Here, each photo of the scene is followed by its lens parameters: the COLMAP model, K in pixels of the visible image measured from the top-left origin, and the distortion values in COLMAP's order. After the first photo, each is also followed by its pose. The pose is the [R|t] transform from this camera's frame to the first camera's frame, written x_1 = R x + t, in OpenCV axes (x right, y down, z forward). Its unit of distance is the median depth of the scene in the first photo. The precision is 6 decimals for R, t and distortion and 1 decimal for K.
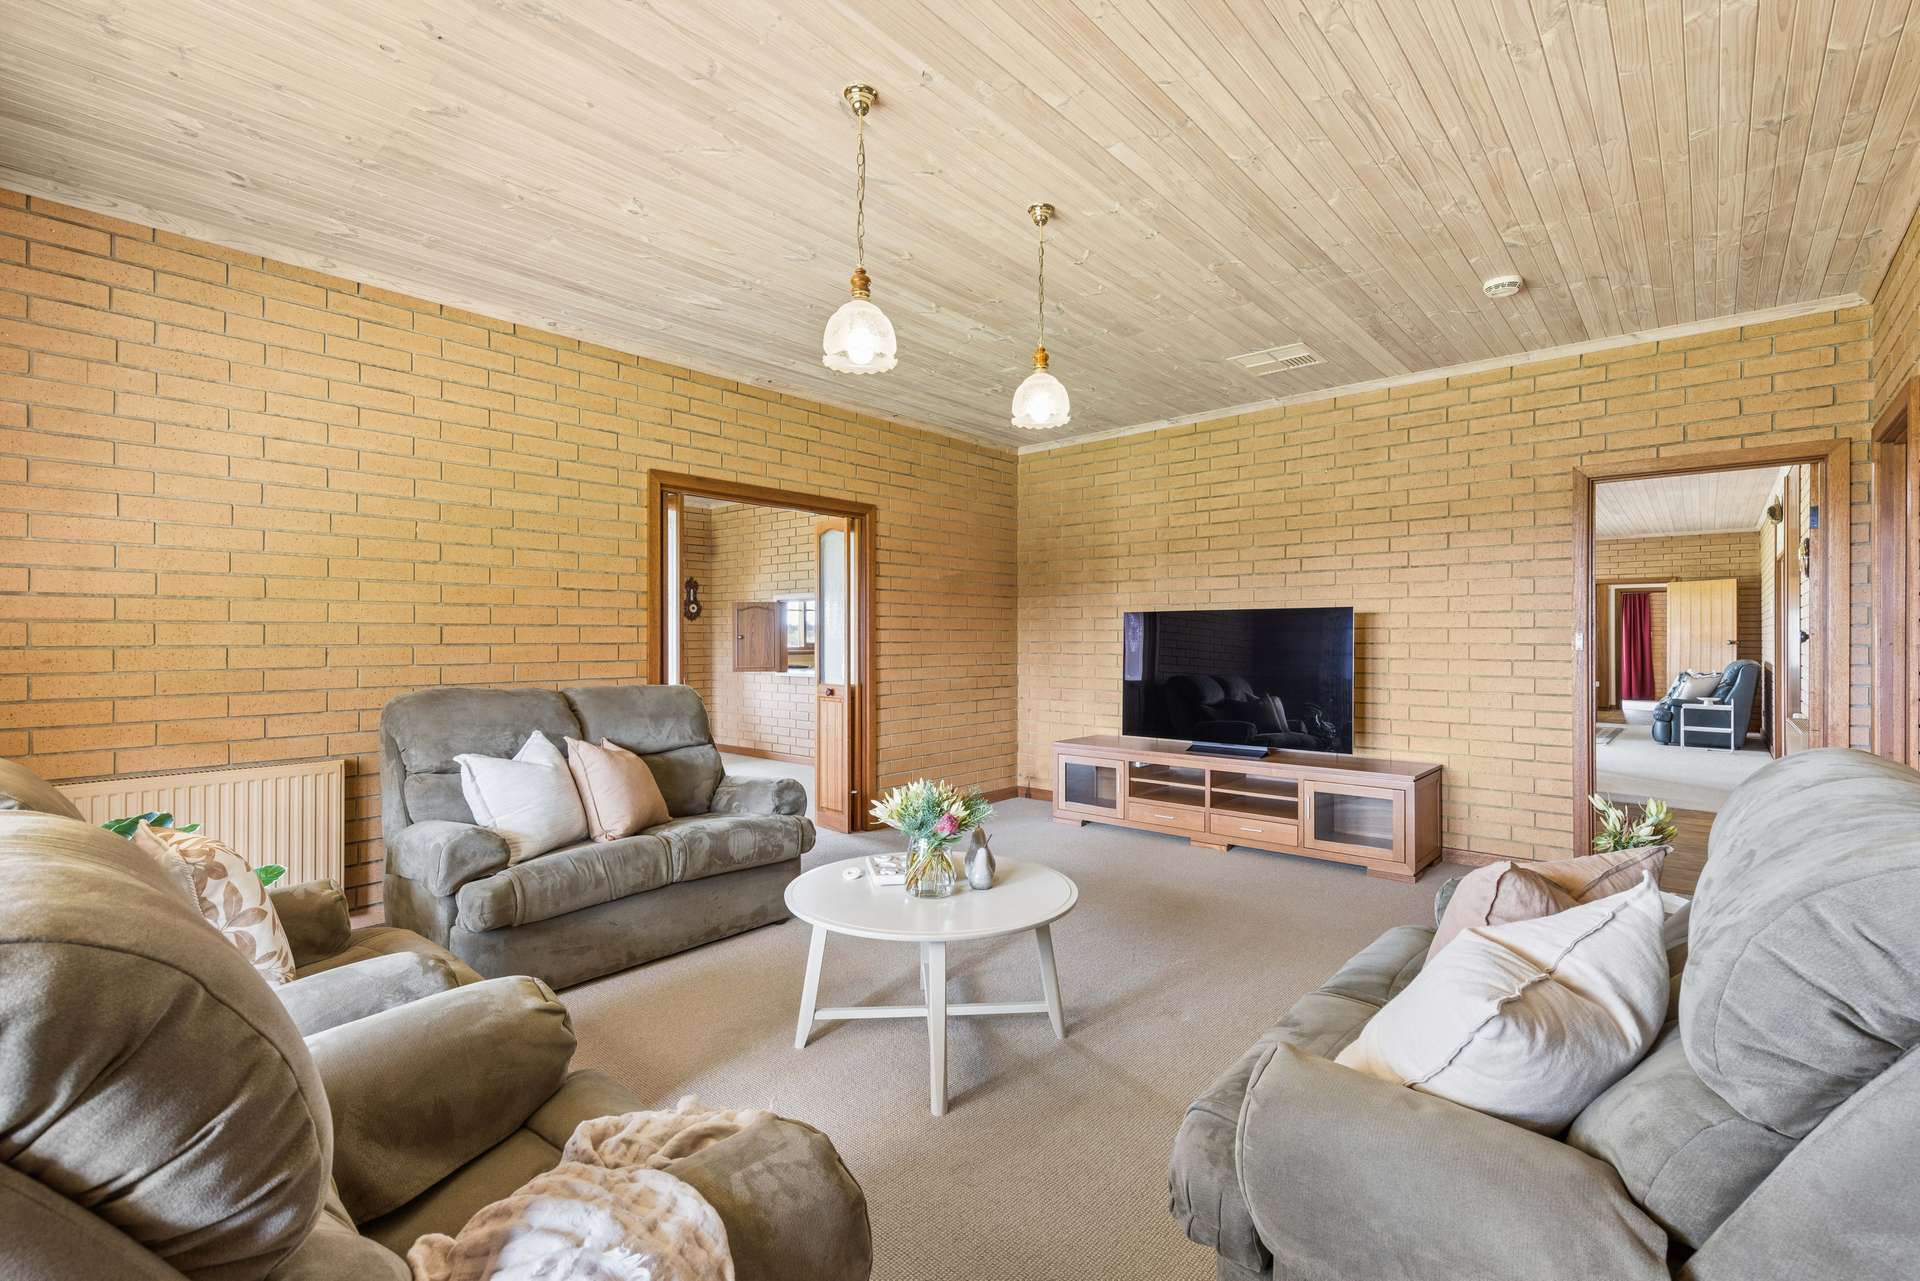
lens RADIAL K [[851.5, 0, 951.7], [0, 851.5, 637.6], [0, 0, 1]] dist [0.001603, -0.000081]
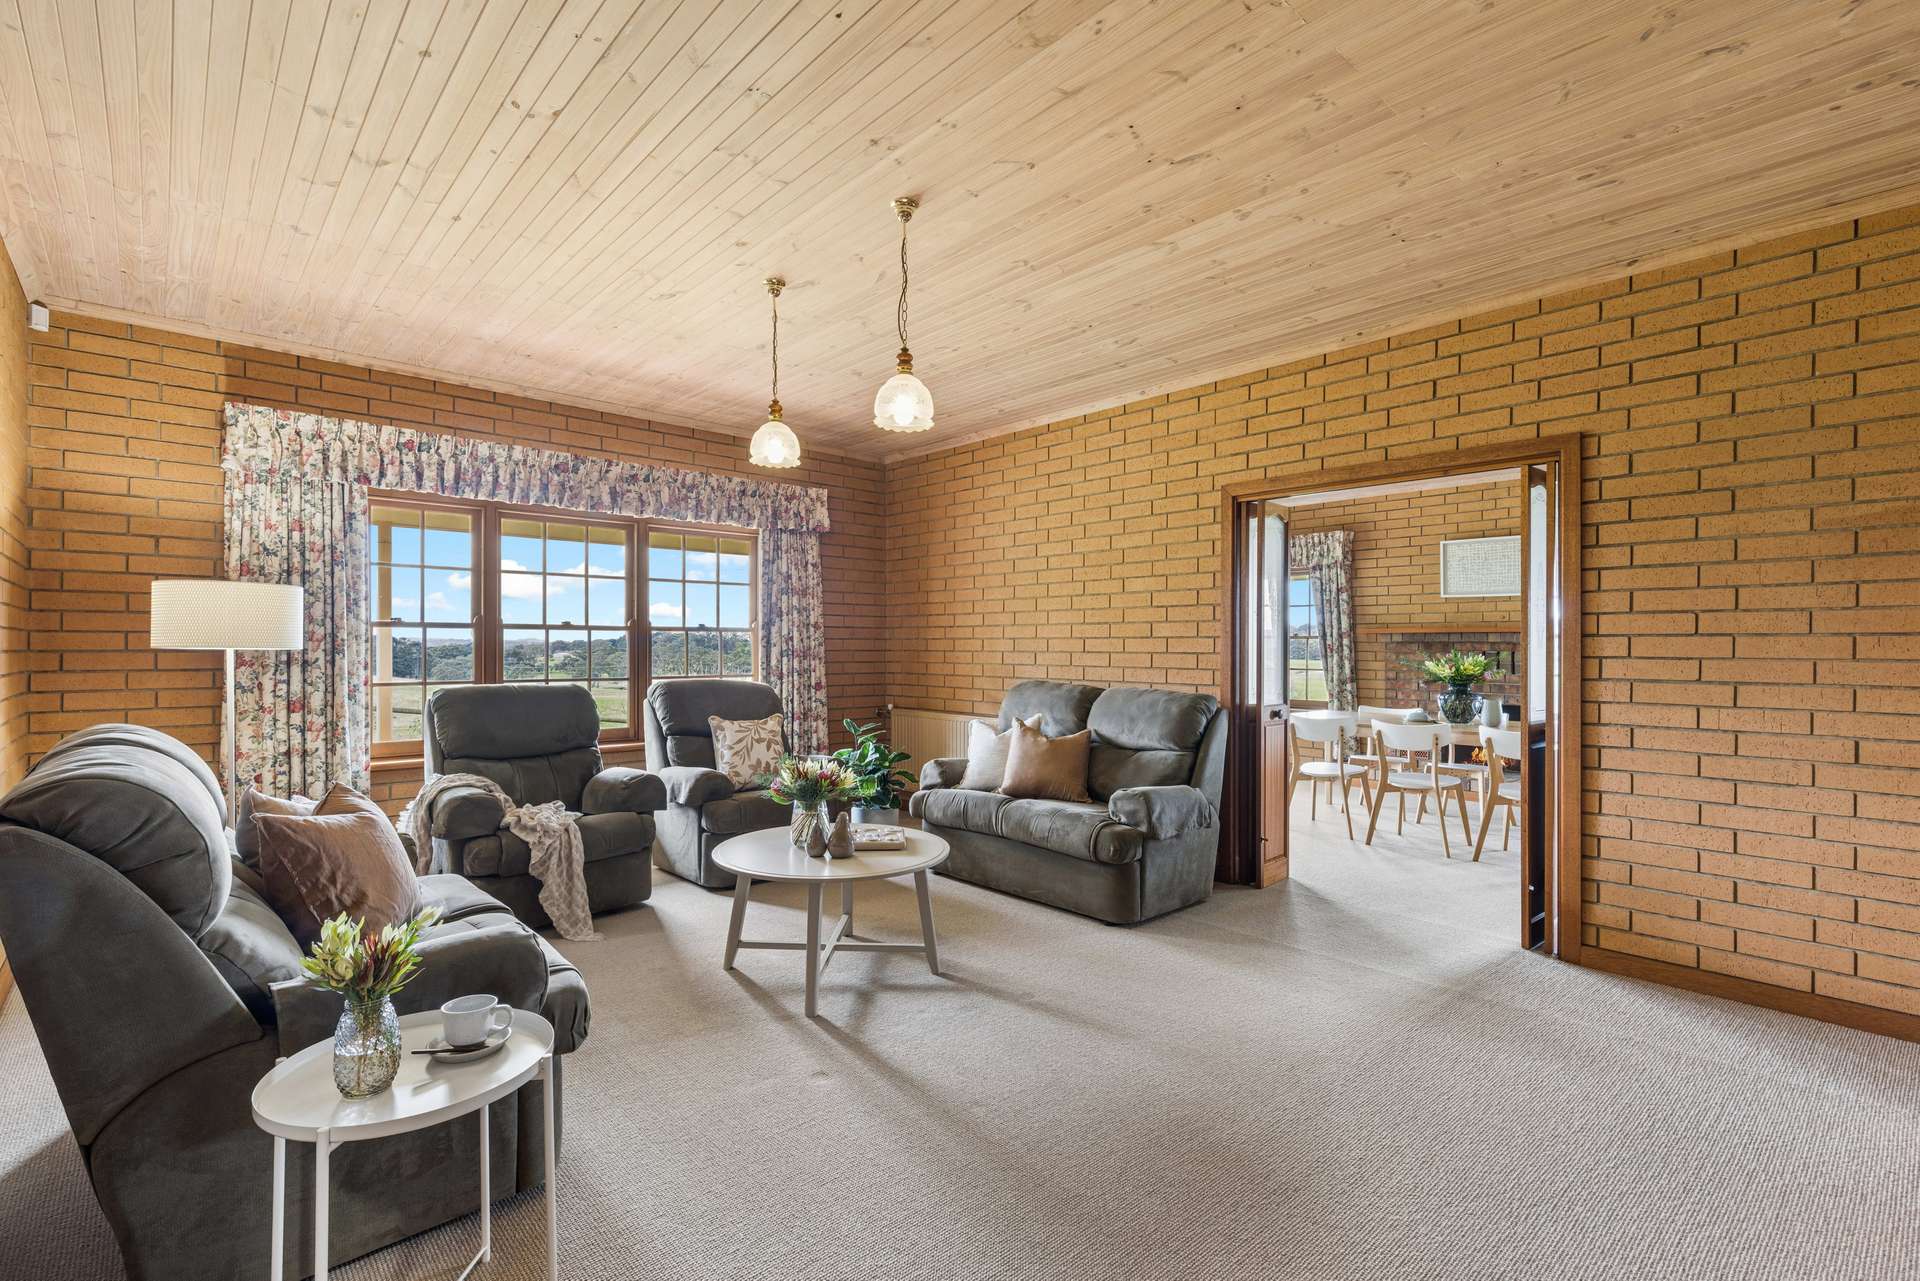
lens RADIAL K [[851.5, 0, 945.9], [0, 851.5, 642.8], [0, 0, 1]] dist [0.001603, -0.000081]
pose [[-0.107557, -0.006582, -0.994177, 0.793057], [-0.006456, 0.999962, -0.005921, 0.002605], [0.994178, 0.005782, -0.107596, 0.860865]]
